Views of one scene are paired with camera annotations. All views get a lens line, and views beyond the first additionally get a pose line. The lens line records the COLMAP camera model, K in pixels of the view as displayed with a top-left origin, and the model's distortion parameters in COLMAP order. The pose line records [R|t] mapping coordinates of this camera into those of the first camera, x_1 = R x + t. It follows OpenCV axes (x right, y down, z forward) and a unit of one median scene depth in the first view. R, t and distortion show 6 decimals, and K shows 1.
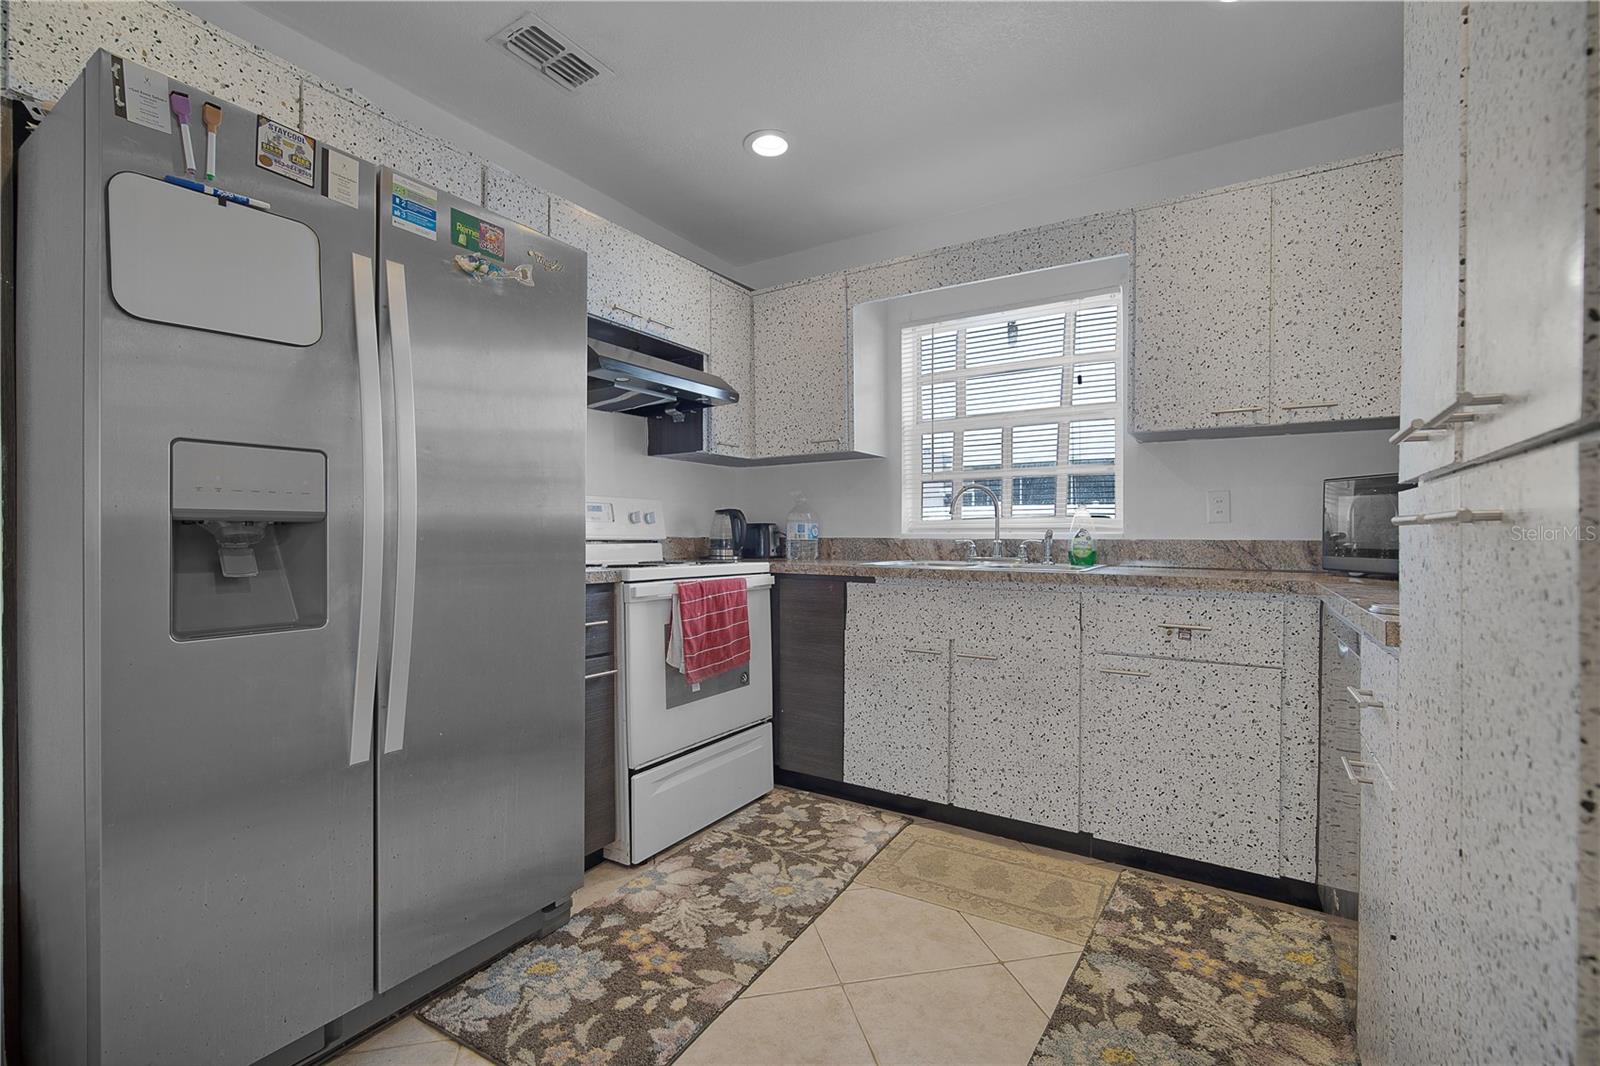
lens RADIAL K [[703.2, 0, 796.0], [0, 703.2, 537.3], [0, 0, 1]] dist [-0.002892, 0.000102]
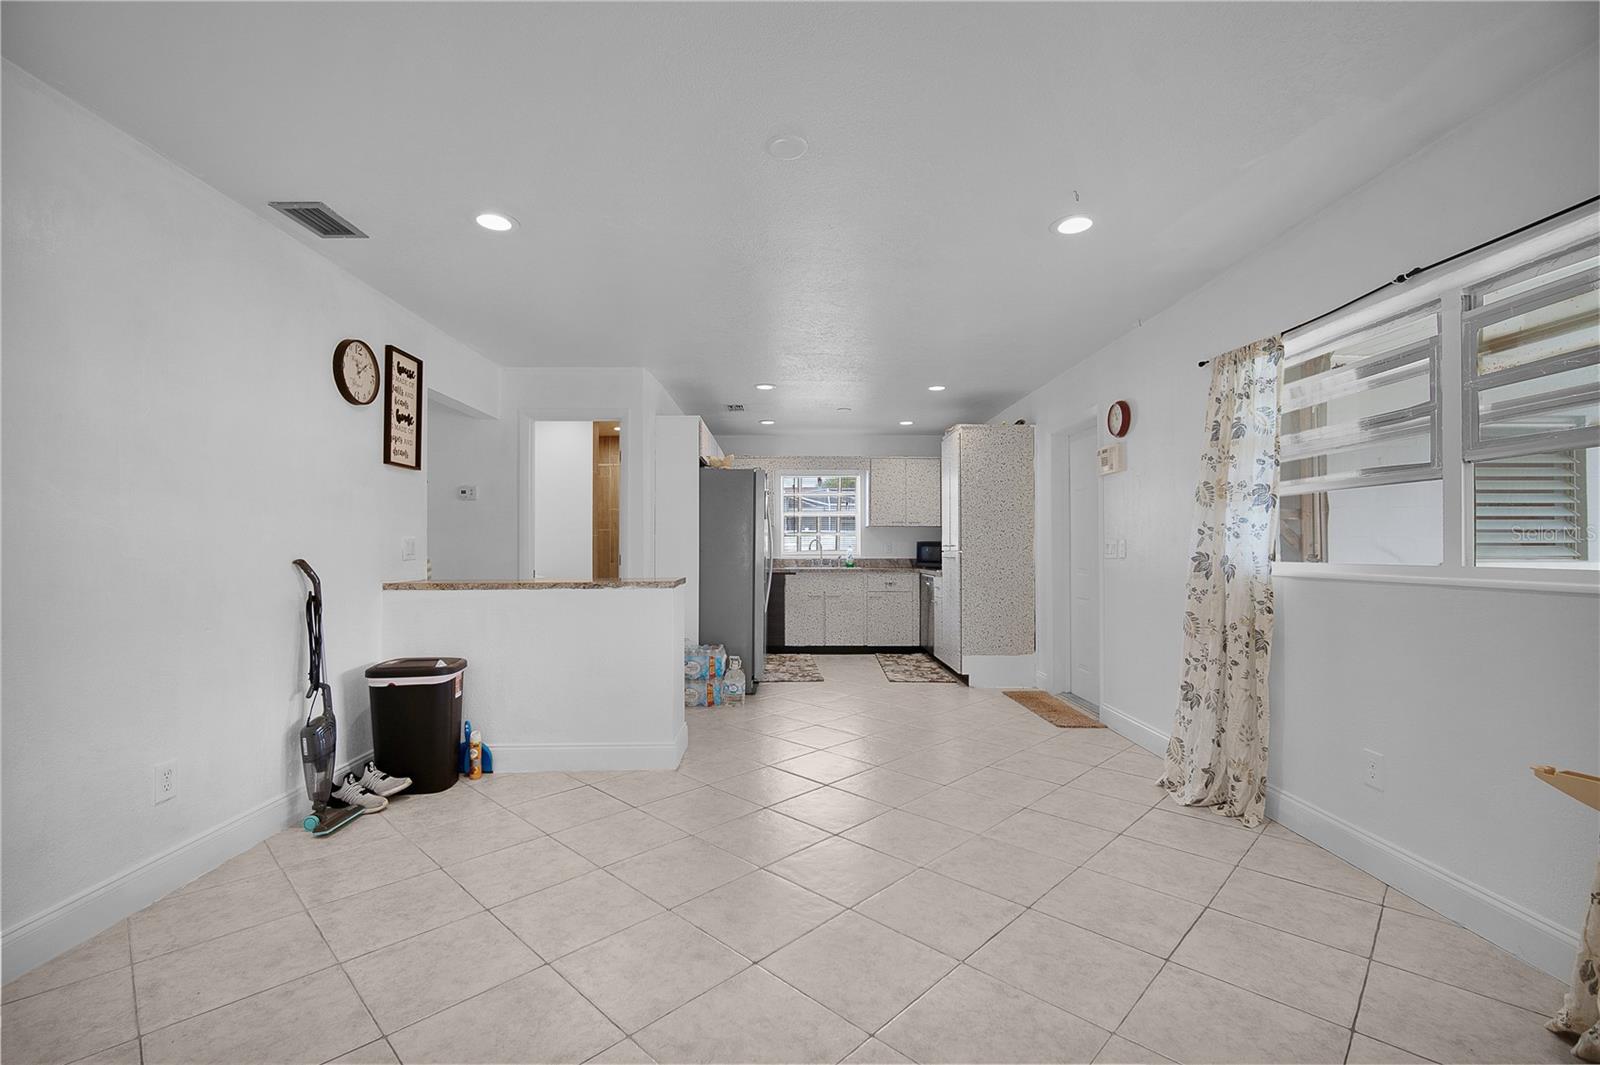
lens RADIAL K [[703.2, 0, 801.7], [0, 703.2, 538.1], [0, 0, 1]] dist [-0.002892, 0.000102]
pose [[0.835832, 0.007273, 0.548937, -1.575516], [0.007283, 0.999677, -0.024336, -0.014105], [-0.548937, 0.024339, 0.835509, -1.545655]]
